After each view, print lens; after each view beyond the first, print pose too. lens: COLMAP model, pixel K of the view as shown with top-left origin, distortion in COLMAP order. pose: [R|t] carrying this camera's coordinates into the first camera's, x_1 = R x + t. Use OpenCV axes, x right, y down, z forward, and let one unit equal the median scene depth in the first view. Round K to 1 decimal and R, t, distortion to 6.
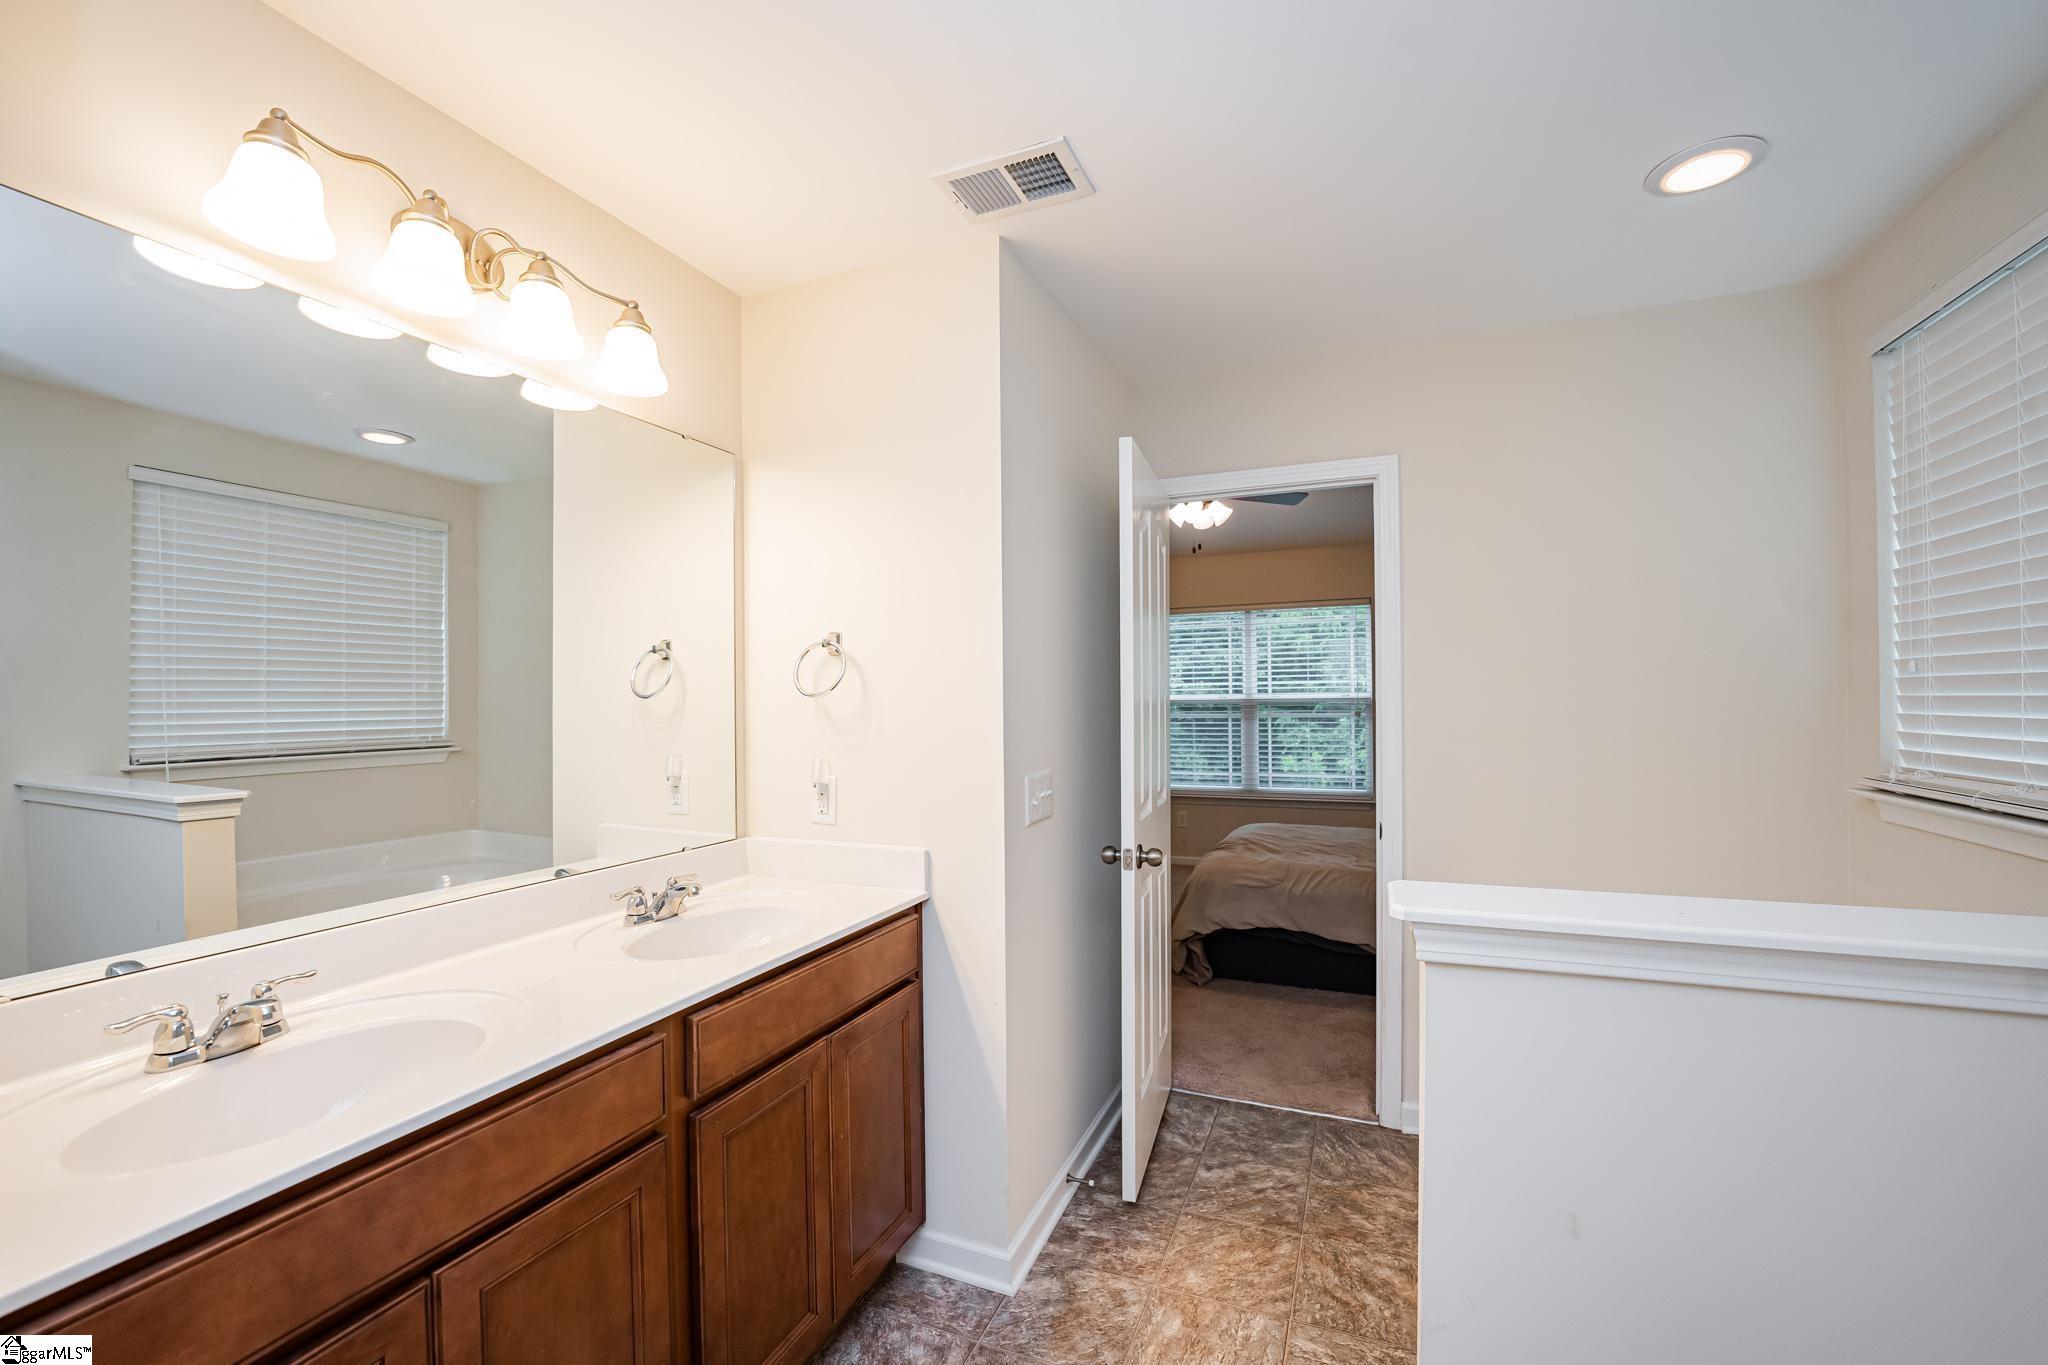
lens RADIAL K [[828.7, 0, 1031.2], [0, 828.7, 689.4], [0, 0, 1]] dist [-0.025886, 0.000556]
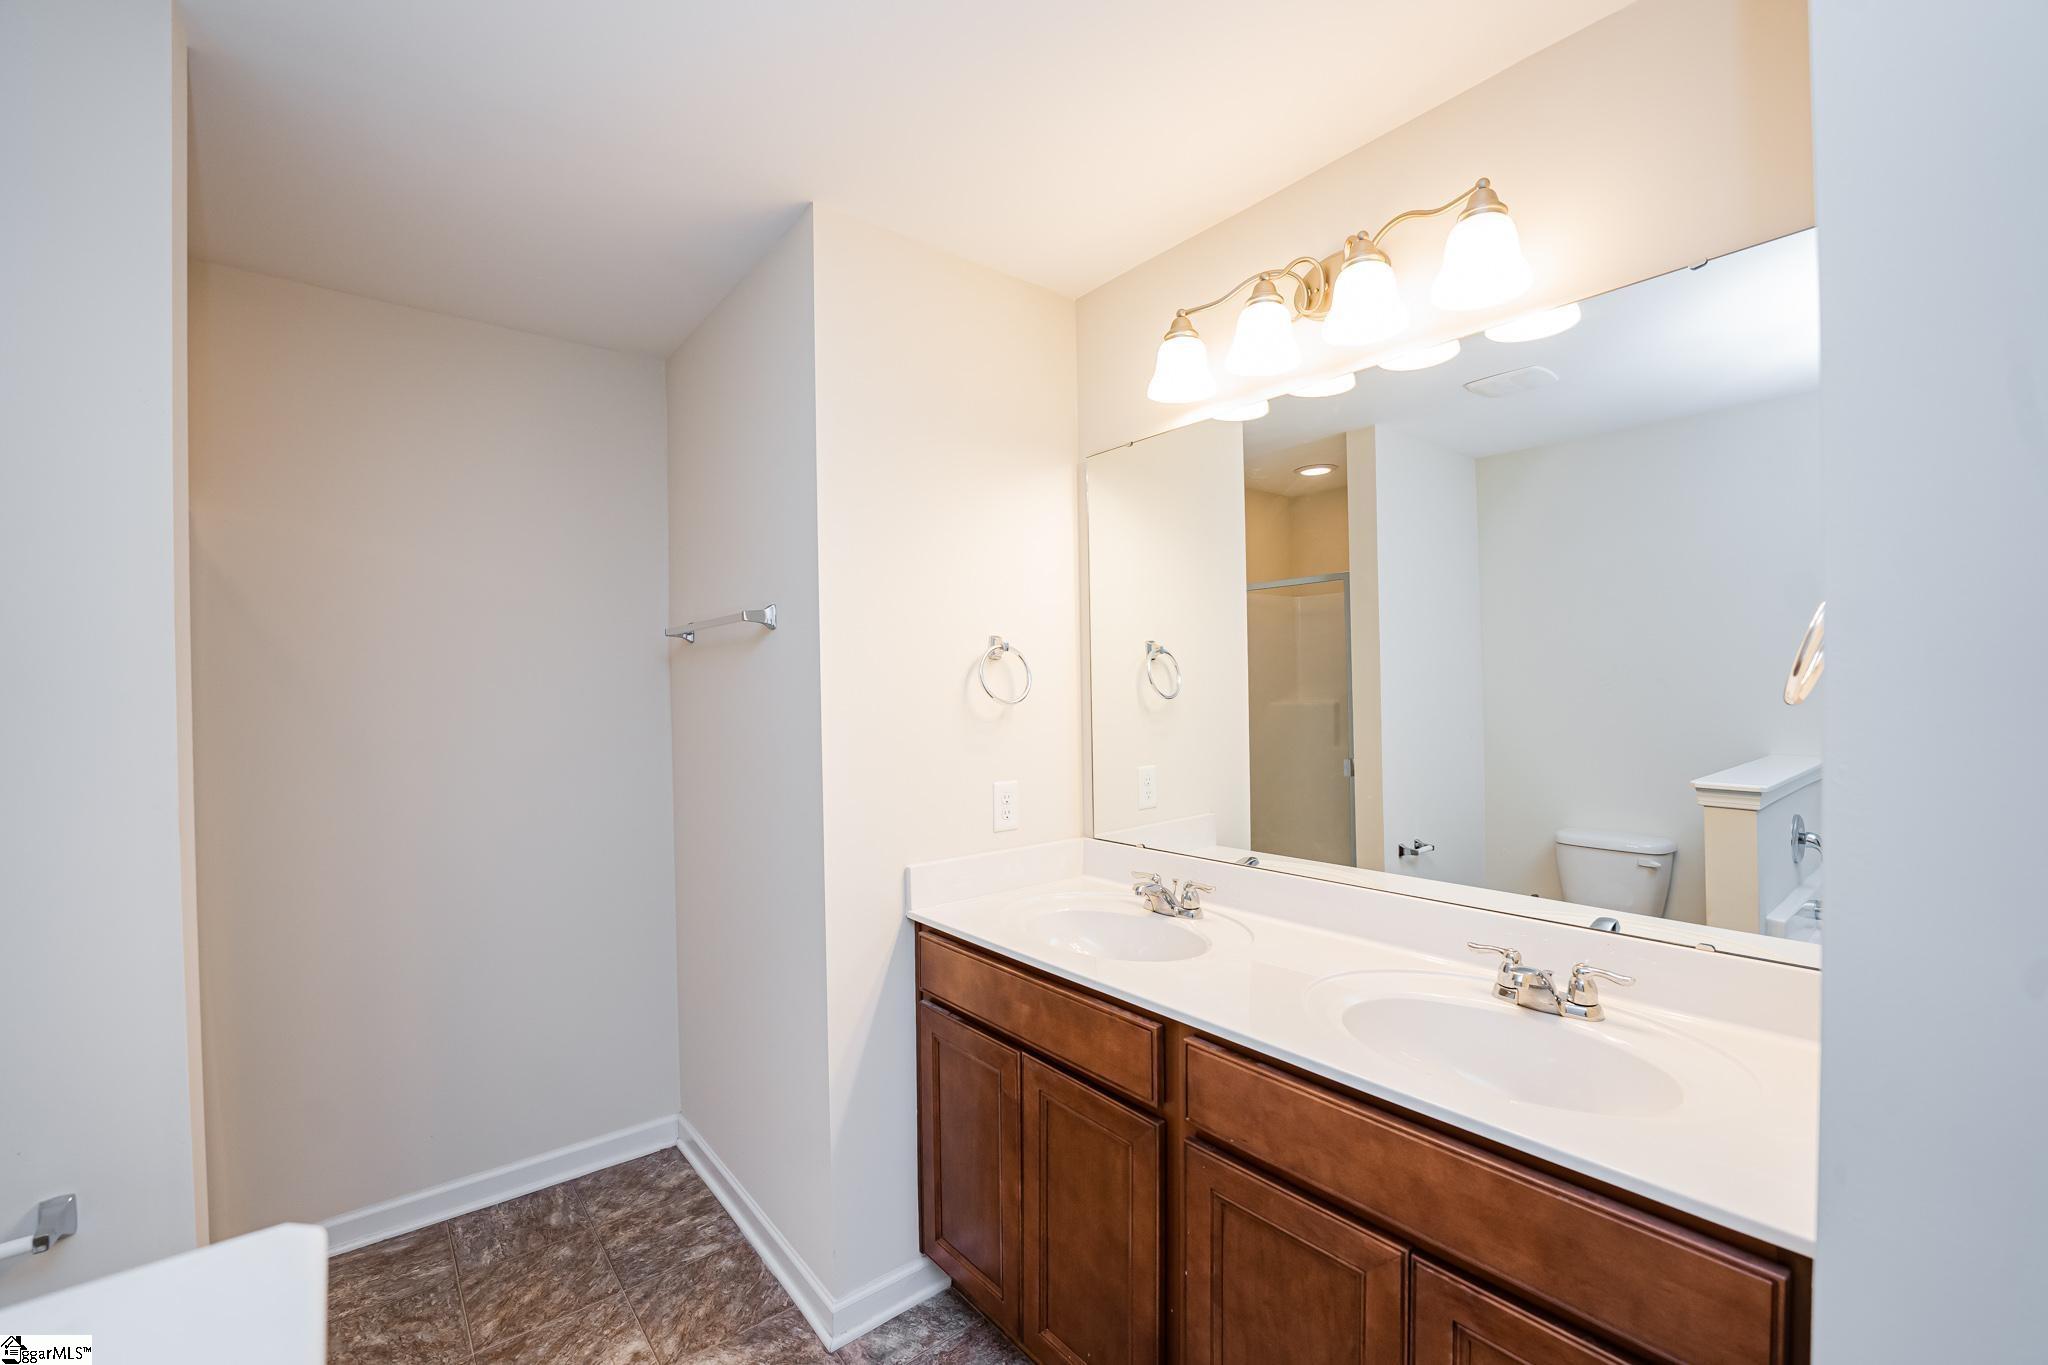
lens RADIAL K [[834.6, 0, 1012.2], [0, 834.6, 727.3], [0, 0, 1]] dist [-0.011493, 0.000065]
pose [[-0.479224, 0.042417, -0.876667, 0.614416], [0.016458, 0.999090, 0.039344, -0.008648], [0.877538, 0.004427, -0.479486, 1.481804]]
